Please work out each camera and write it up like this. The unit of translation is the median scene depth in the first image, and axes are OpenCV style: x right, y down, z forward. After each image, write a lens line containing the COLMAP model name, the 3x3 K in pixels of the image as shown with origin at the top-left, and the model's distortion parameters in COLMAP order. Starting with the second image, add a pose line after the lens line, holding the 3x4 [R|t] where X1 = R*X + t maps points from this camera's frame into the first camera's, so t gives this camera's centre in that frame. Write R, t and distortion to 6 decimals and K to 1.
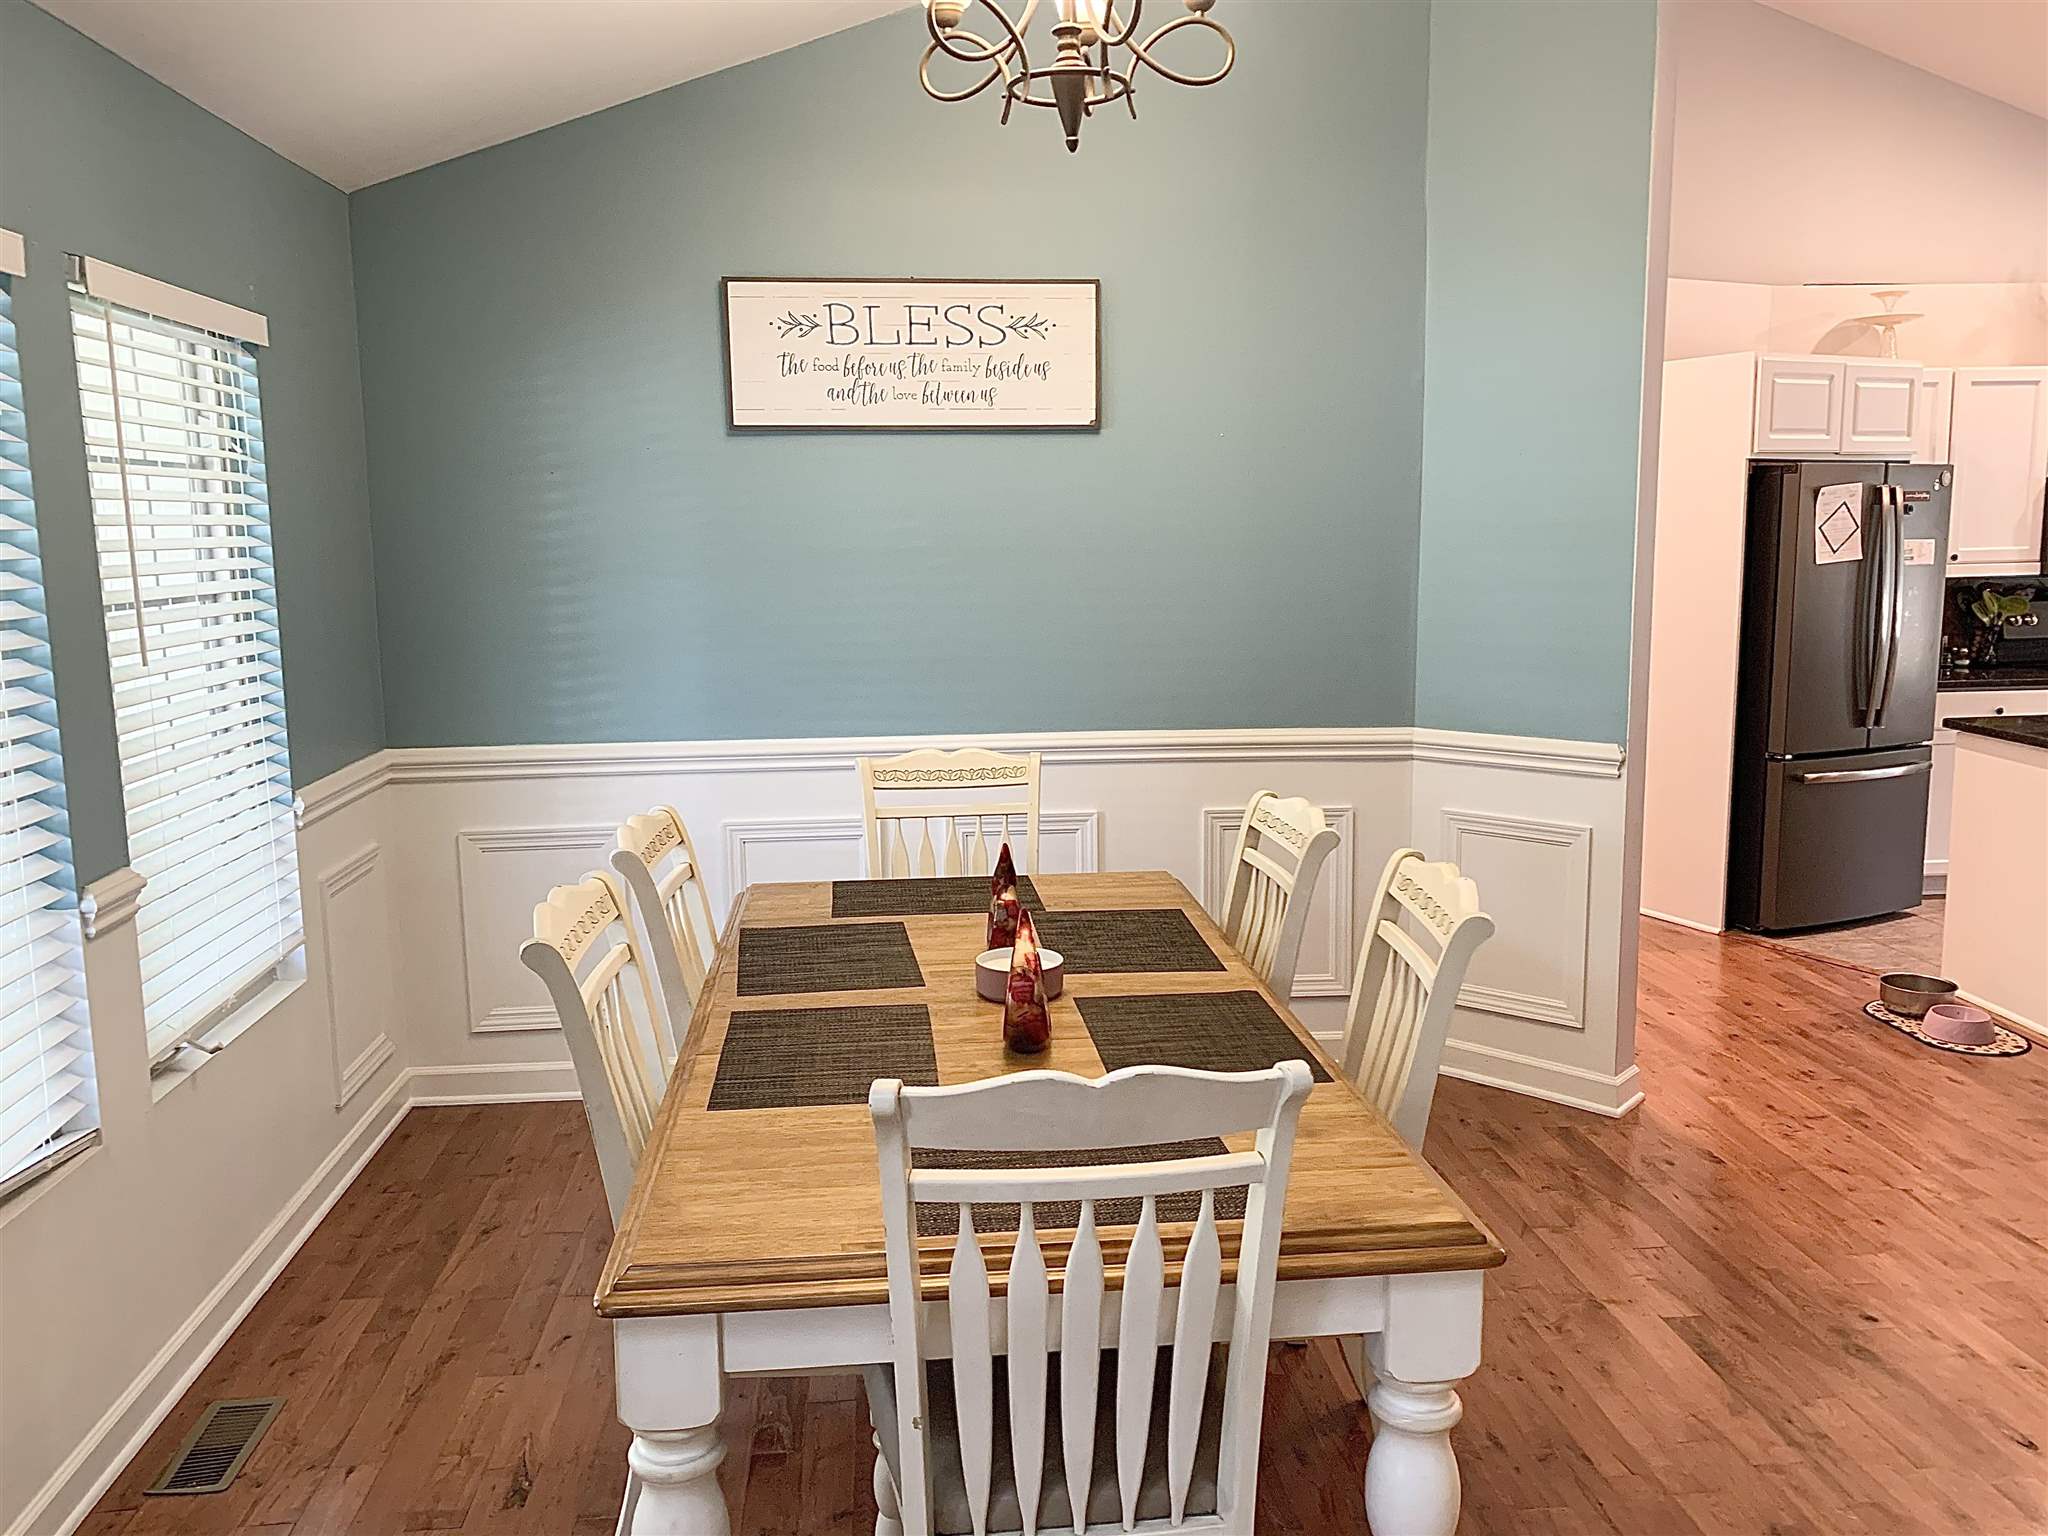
lens RADIAL K [[1544.9, 0, 1024.0], [0, 1544.9, 768.0], [0, 0, 1]] dist [0.028454, -0.005578]
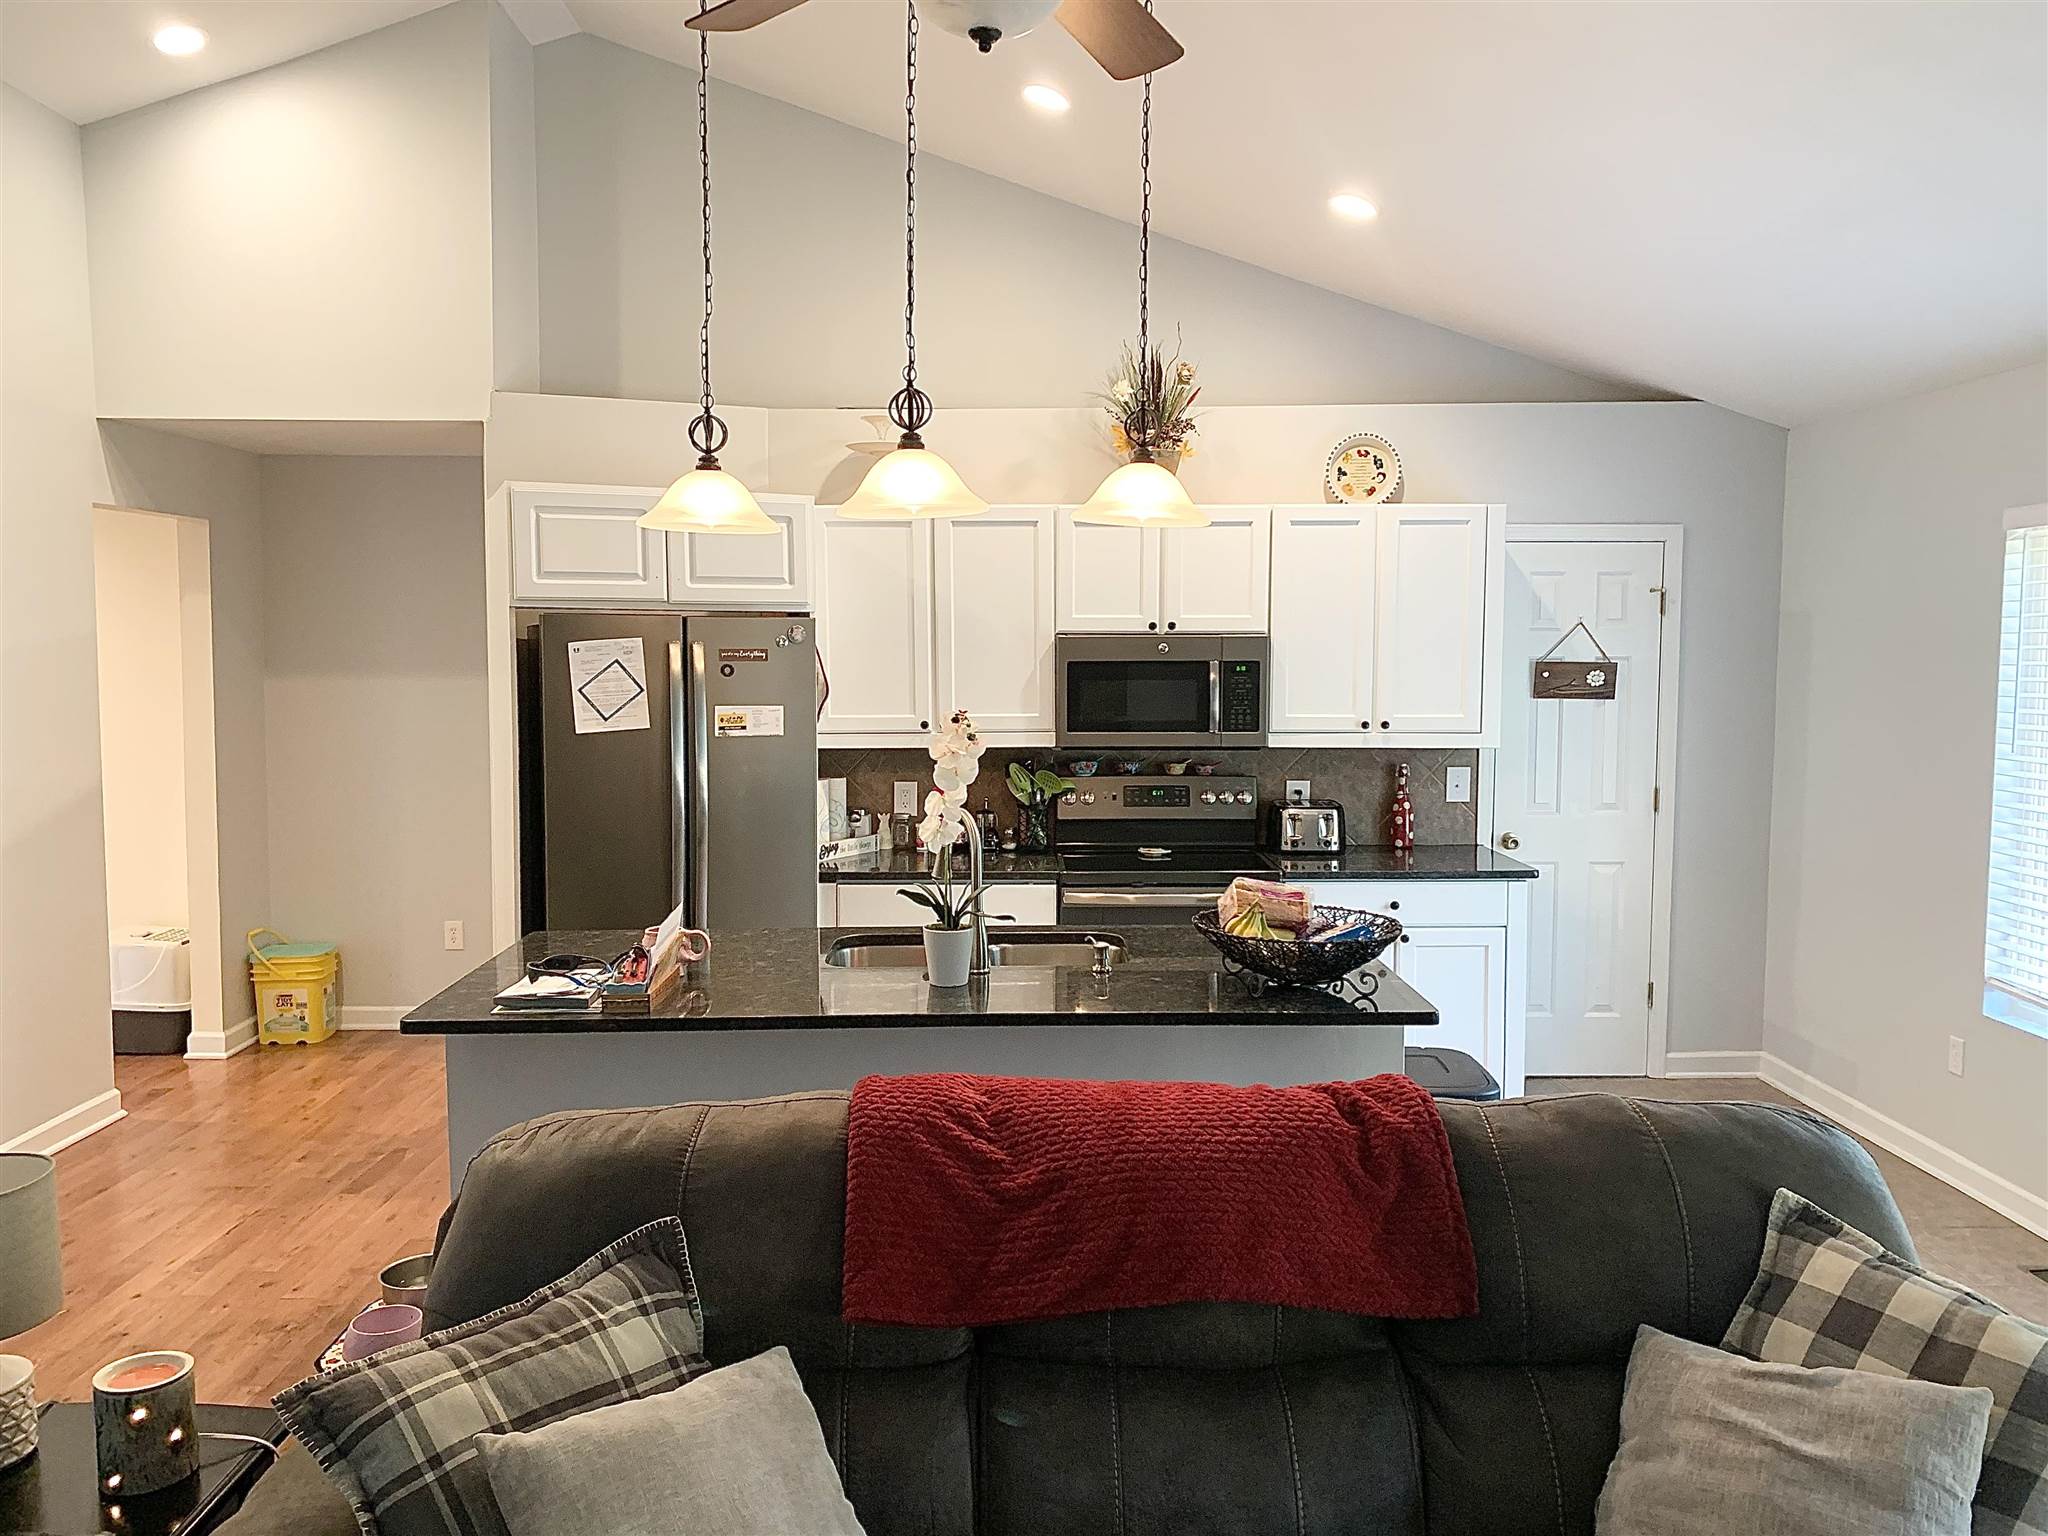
lens RADIAL K [[1544.9, 0, 1024.0], [0, 1544.9, 768.0], [0, 0, 1]] dist [0.028454, -0.005578]
pose [[0.996650, 0.021296, -0.078961, 0.729941], [-0.027378, 0.996674, -0.076760, -0.049275], [0.077064, 0.078665, 0.993918, 0.172042]]
